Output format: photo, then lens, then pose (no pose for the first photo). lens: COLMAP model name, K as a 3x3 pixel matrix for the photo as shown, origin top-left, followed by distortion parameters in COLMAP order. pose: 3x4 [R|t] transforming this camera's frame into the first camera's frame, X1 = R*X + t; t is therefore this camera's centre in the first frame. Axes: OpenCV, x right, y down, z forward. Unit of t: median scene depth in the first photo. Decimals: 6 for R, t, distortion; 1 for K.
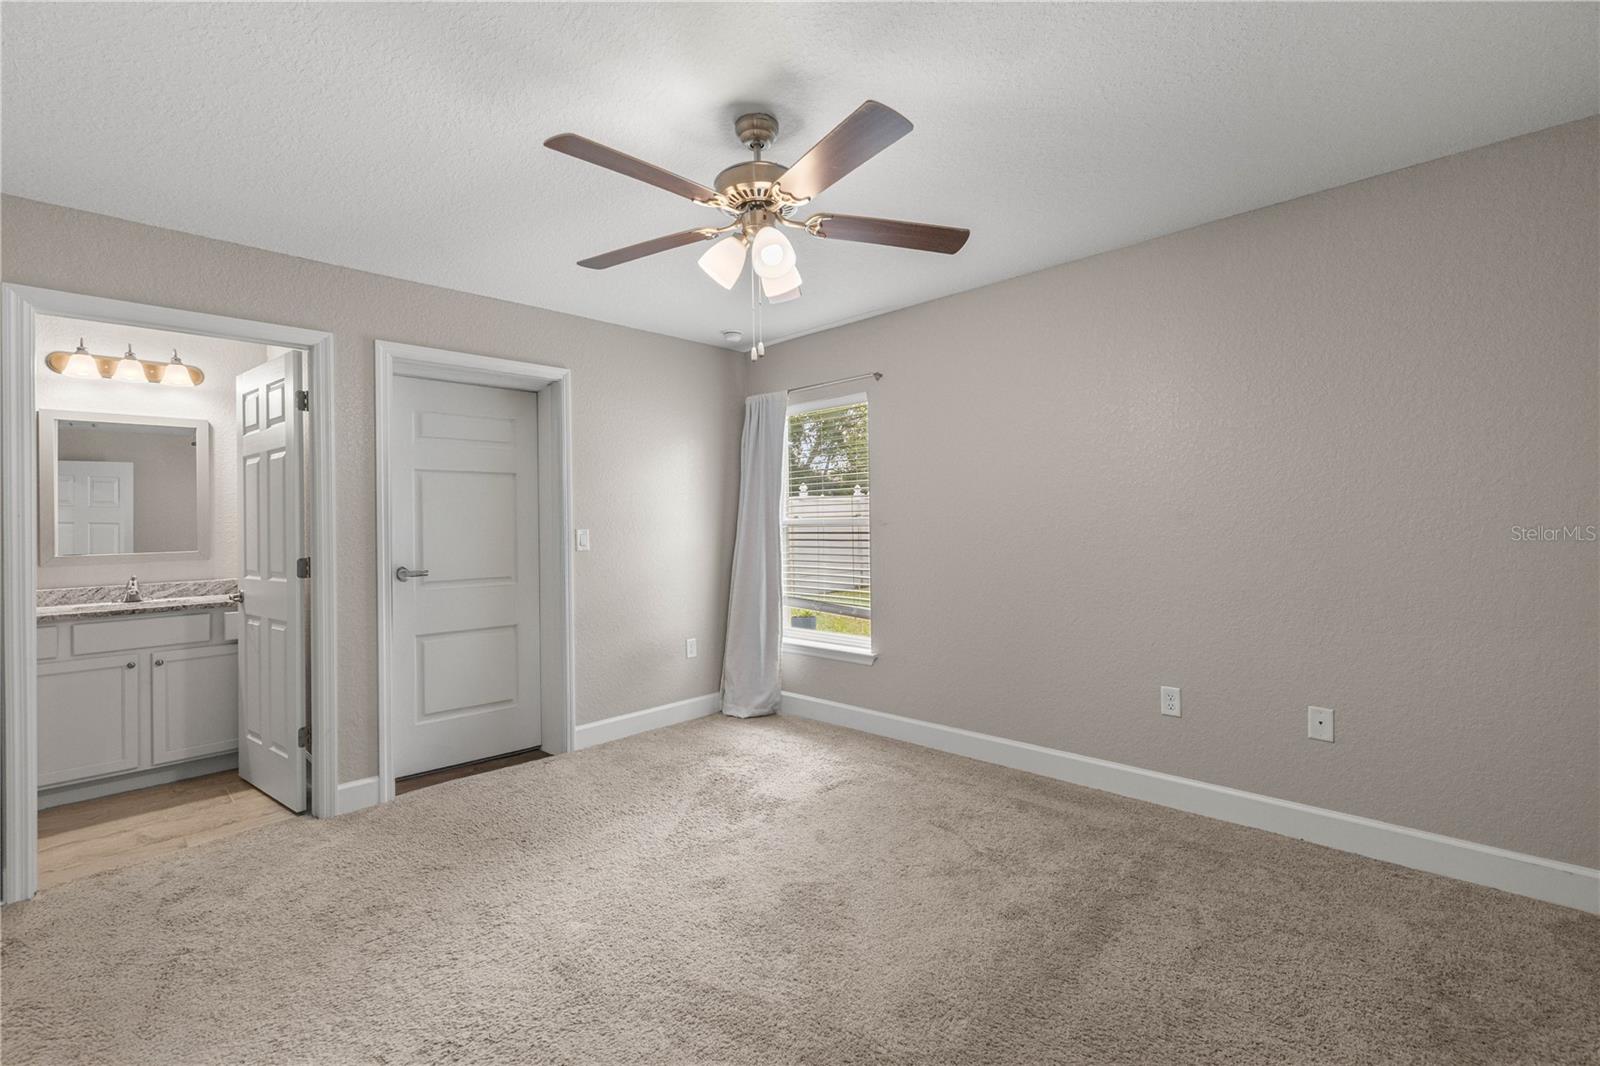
lens RADIAL K [[673.2, 0, 791.4], [0, 673.2, 523.1], [0, 0, 1]] dist [0.000735, -0.000312]
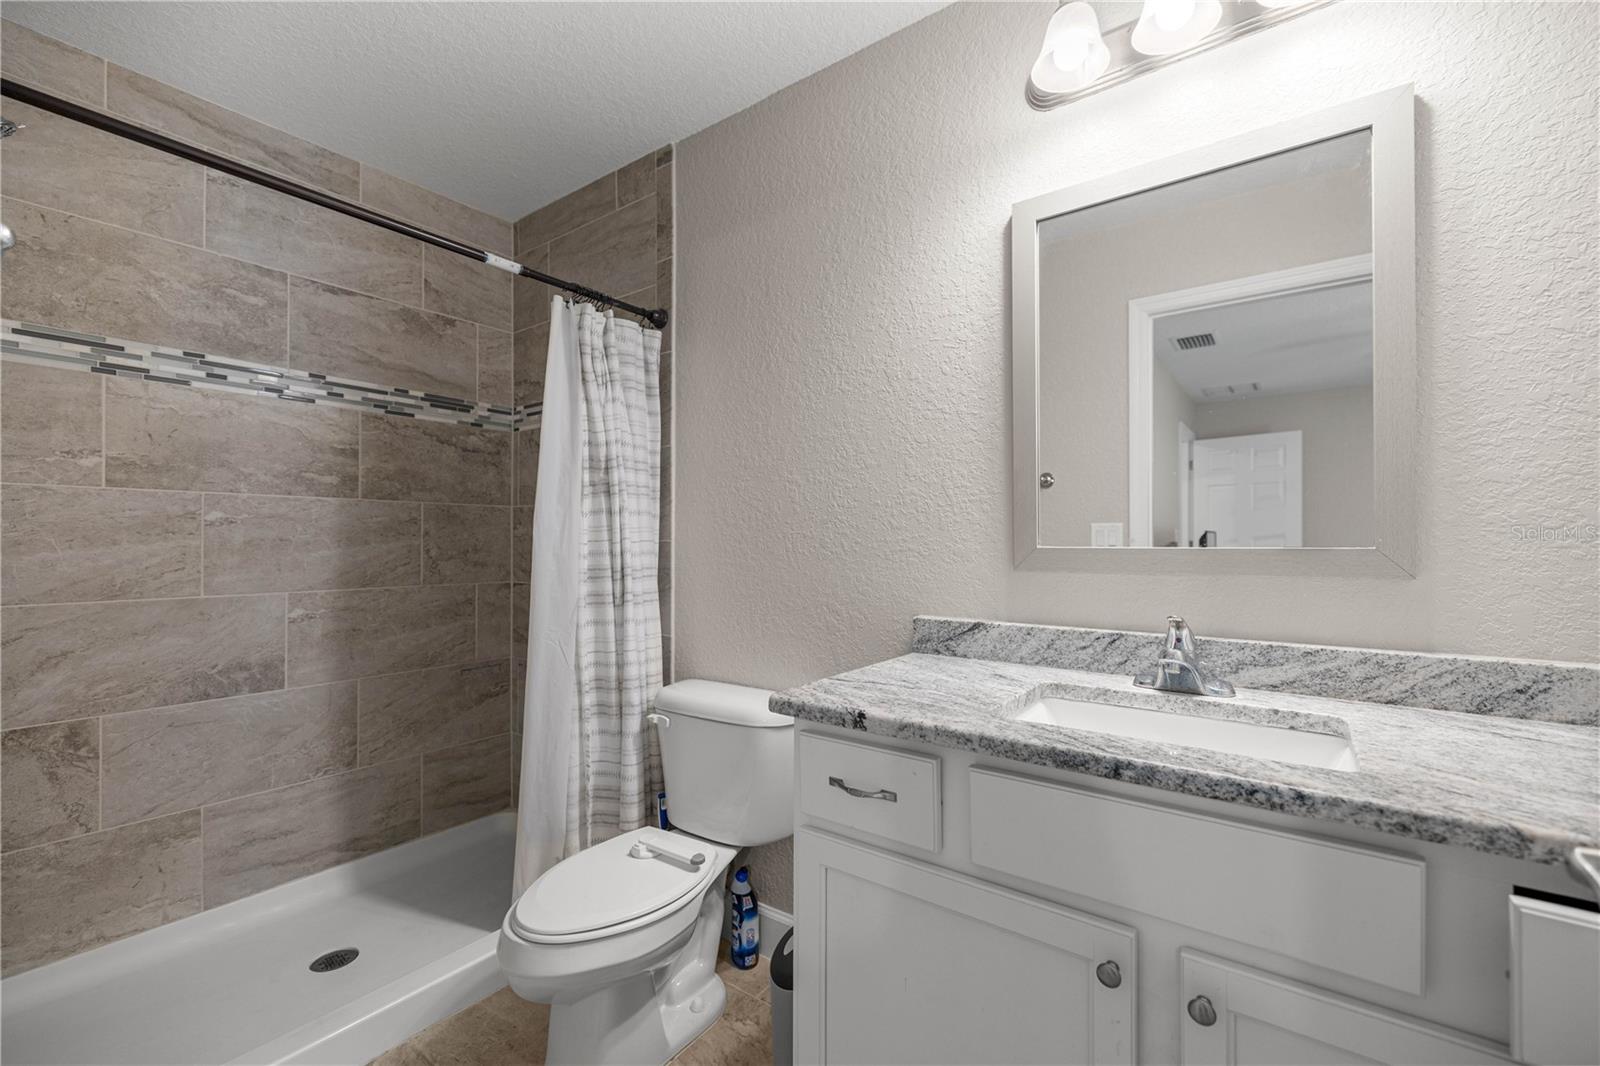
lens RADIAL K [[673.2, 0, 791.4], [0, 673.2, 523.1], [0, 0, 1]] dist [0.000735, -0.000312]
pose [[0.122279, 0.004810, -0.992484, -0.640028], [-0.002105, 0.999987, 0.004587, 0.030216], [0.992494, 0.001529, 0.122288, 0.733382]]
